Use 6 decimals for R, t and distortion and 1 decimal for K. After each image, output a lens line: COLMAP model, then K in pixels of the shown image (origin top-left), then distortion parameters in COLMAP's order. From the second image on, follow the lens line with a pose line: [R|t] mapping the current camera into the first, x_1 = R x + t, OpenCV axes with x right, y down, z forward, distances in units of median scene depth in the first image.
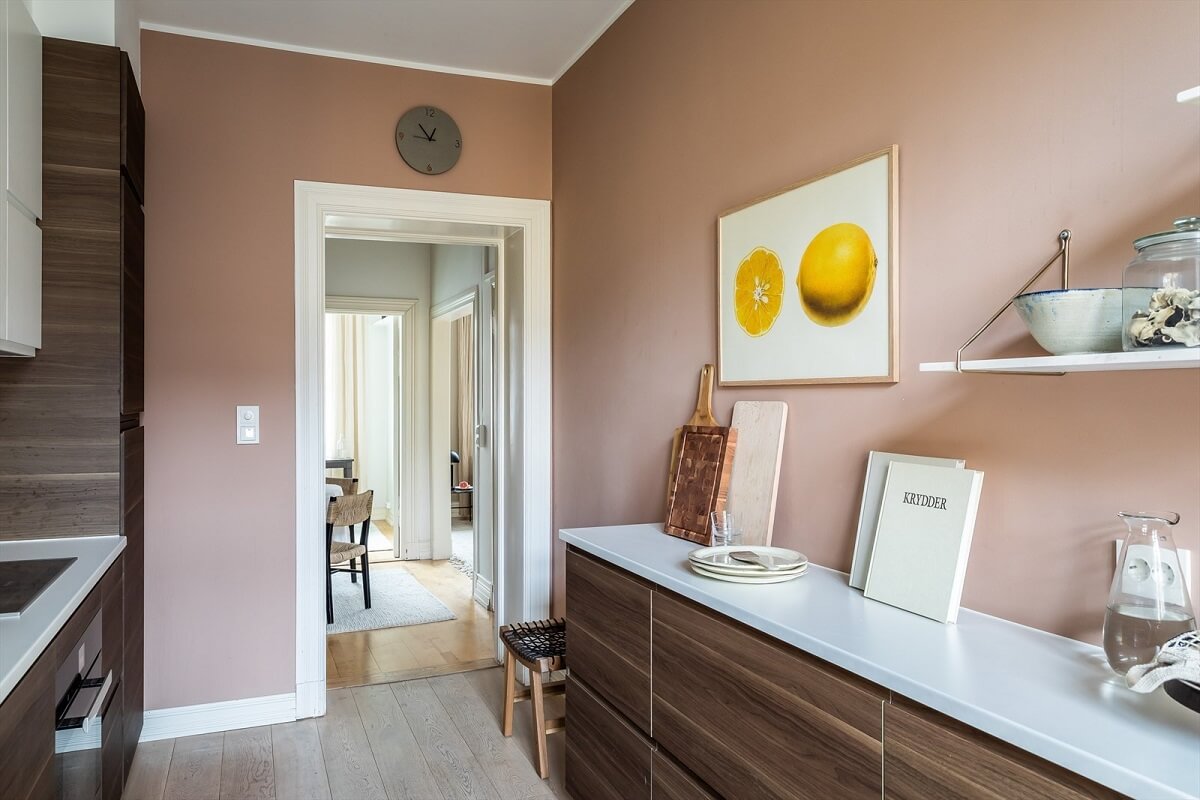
lens RADIAL K [[841.0, 0, 571.0], [0, 841.0, 398.6], [0, 0, 1]] dist [0.008279, -0.004402]
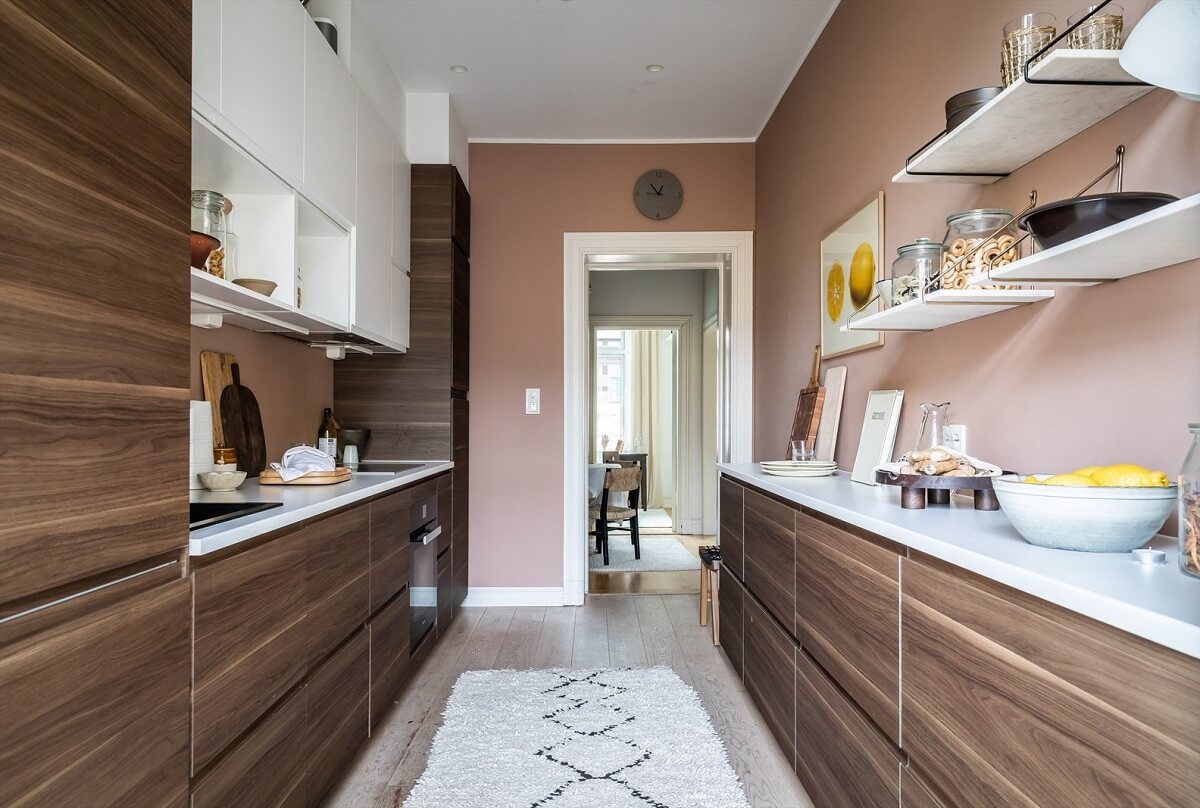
lens RADIAL K [[834.1, 0, 600.0], [0, 834.1, 404.0], [0, 0, 1]] dist [0.004532, 0.000484]
pose [[0.937716, -0.006186, -0.347347, 0.297205], [-0.000077, 0.999838, -0.018013, 0.079562], [0.347402, 0.016917, 0.937564, -0.415232]]
